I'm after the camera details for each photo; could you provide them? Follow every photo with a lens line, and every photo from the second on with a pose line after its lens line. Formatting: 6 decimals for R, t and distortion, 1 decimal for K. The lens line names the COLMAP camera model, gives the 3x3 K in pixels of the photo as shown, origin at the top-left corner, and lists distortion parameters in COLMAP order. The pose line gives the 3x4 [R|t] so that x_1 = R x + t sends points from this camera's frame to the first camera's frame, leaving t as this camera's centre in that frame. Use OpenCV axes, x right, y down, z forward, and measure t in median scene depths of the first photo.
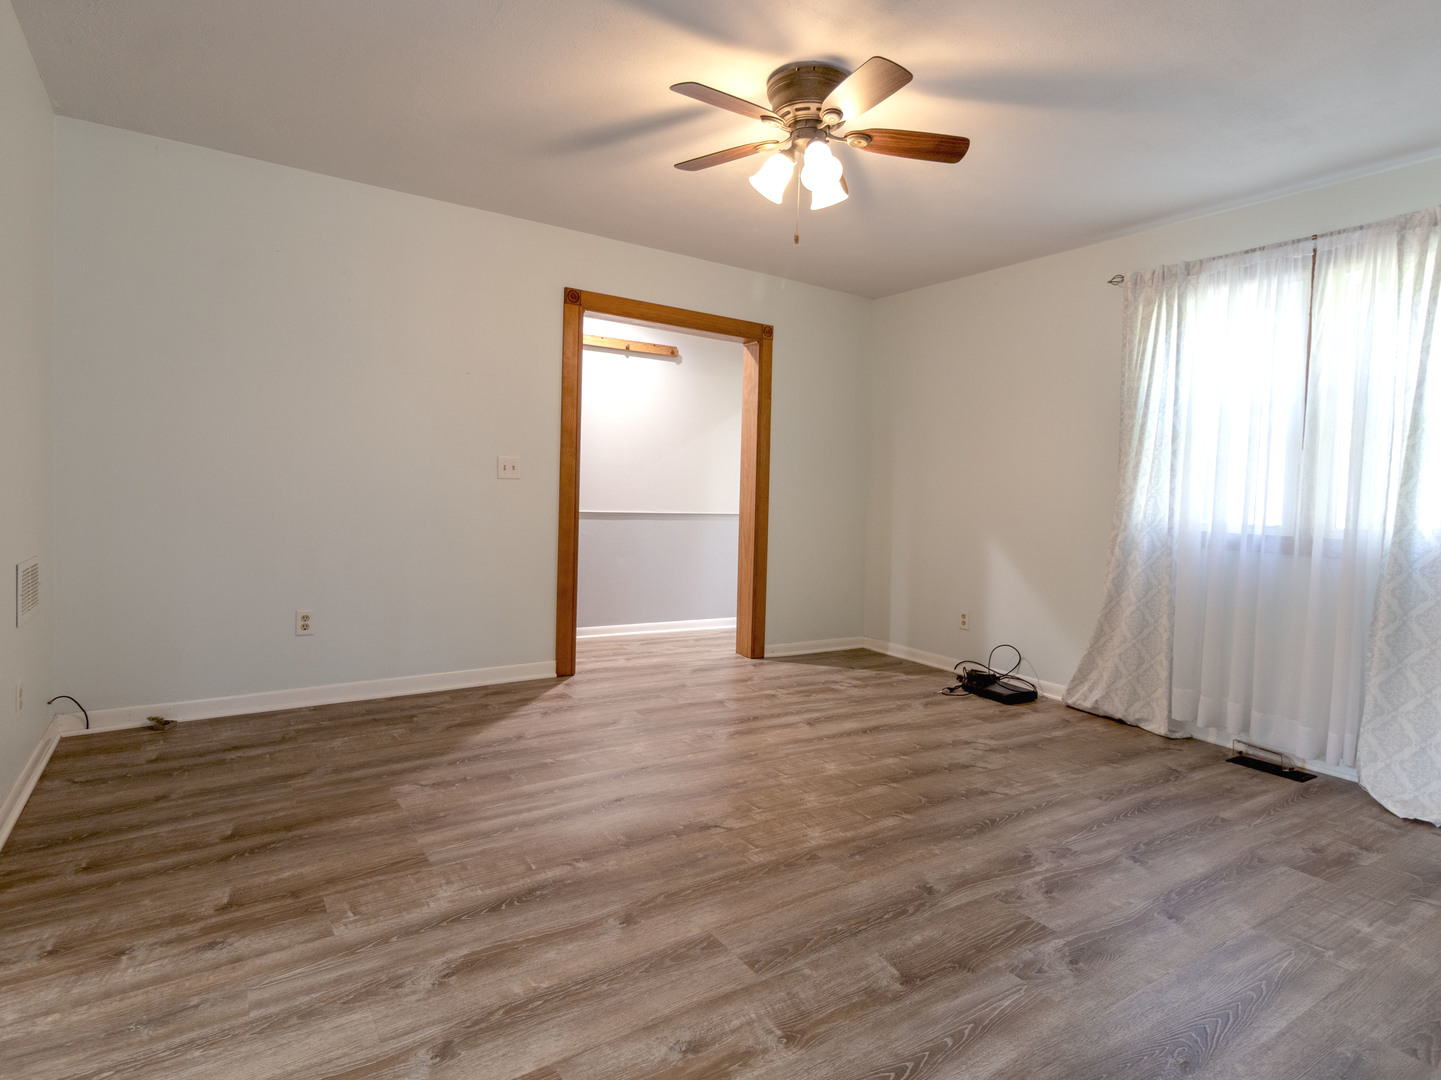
lens RADIAL K [[799.2, 0, 719.0], [0, 799.2, 534.2], [0, 0, 1]] dist [-0.012427, -0.000510]
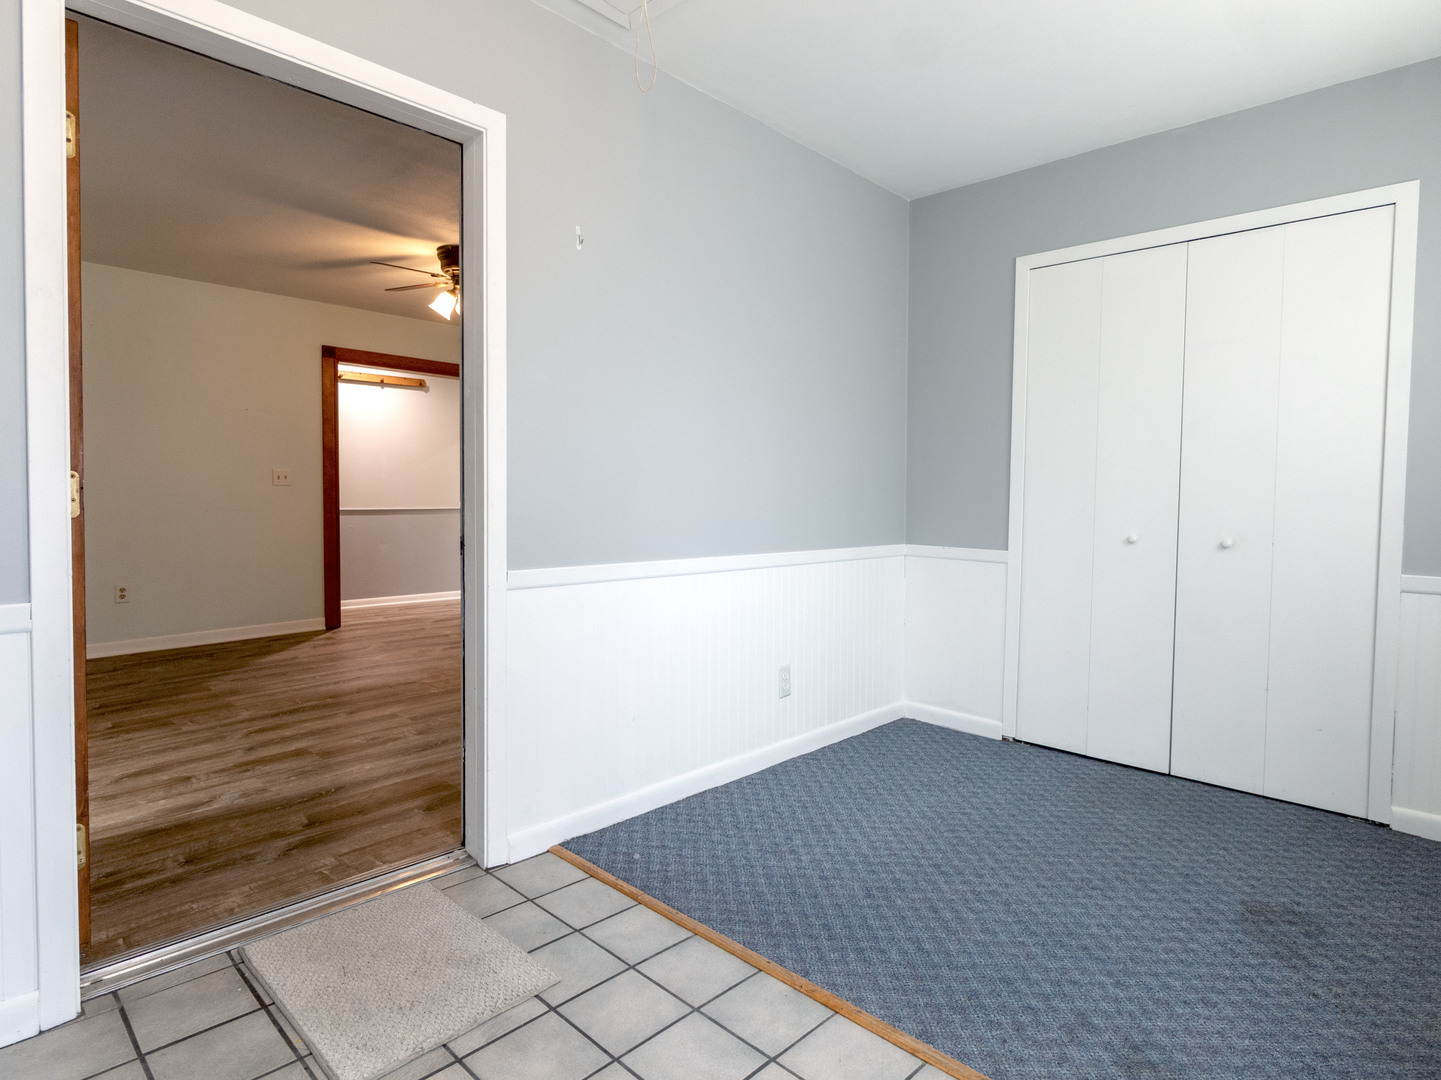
lens RADIAL K [[799.2, 0, 728.4], [0, 799.2, 531.7], [0, 0, 1]] dist [-0.012427, -0.000510]
pose [[0.970778, -0.034048, 0.237552, 0.163955], [0.034209, 0.999409, 0.003445, 0.033812], [-0.237529, 0.004782, 0.971369, -0.545252]]
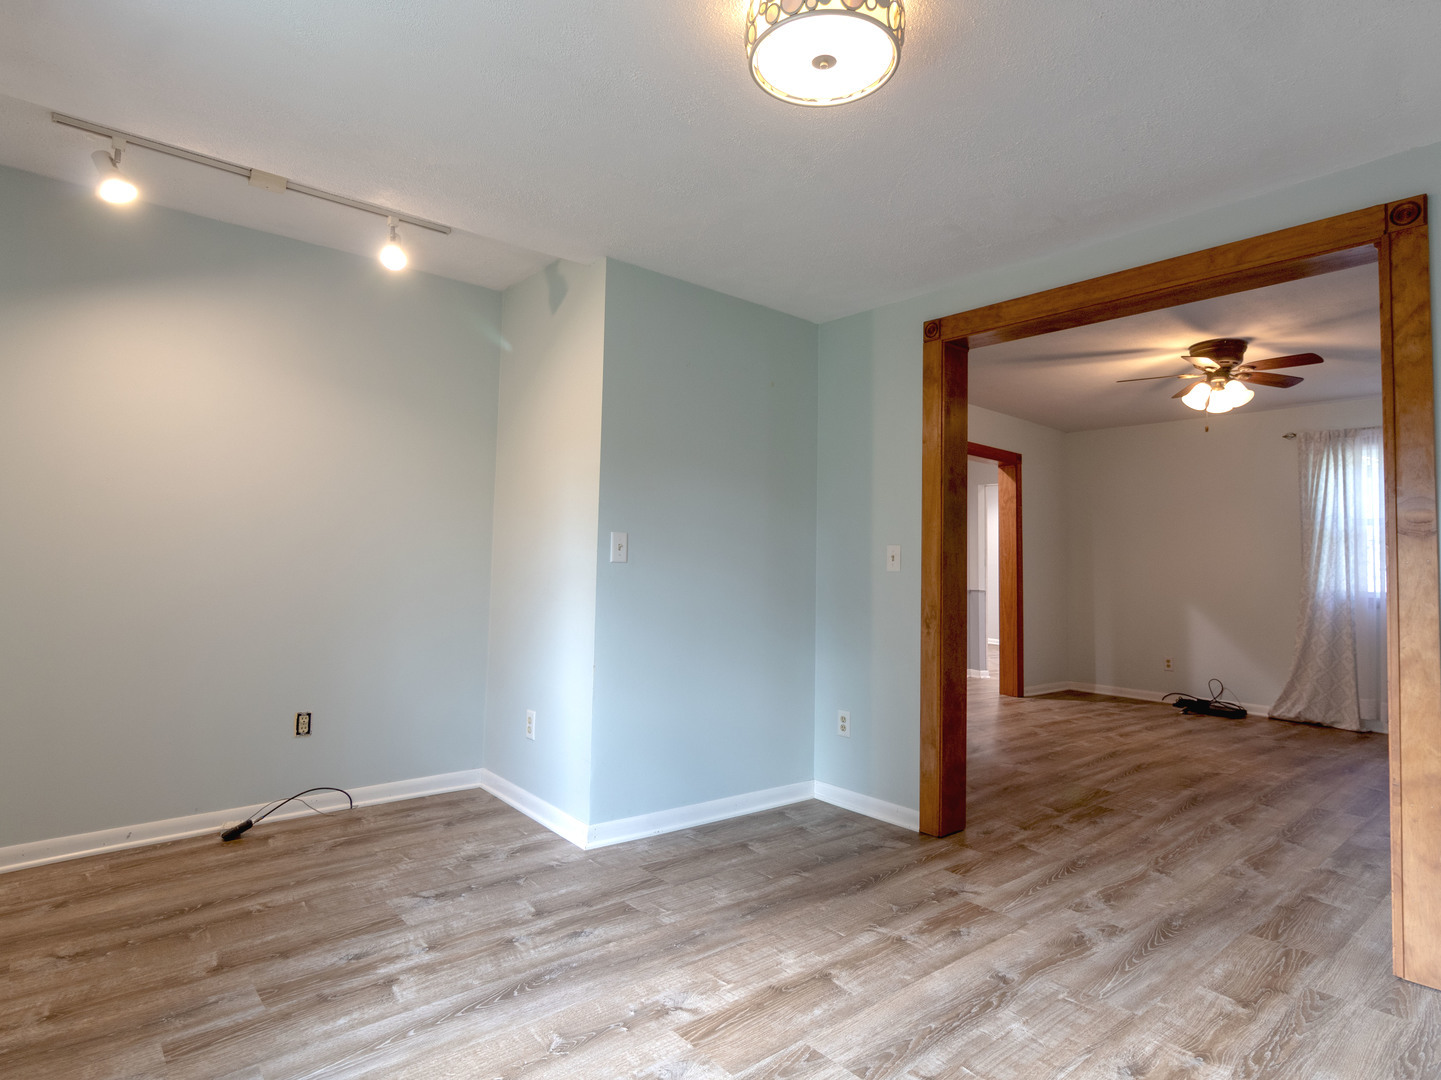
lens RADIAL K [[799.2, 0, 731.1], [0, 799.2, 525.1], [0, 0, 1]] dist [-0.012427, -0.000510]
pose [[0.991441, 0.000352, 0.130554, -0.803331], [0.013542, 0.994325, -0.105522, 0.003236], [-0.129850, 0.106387, 0.985810, -0.378325]]
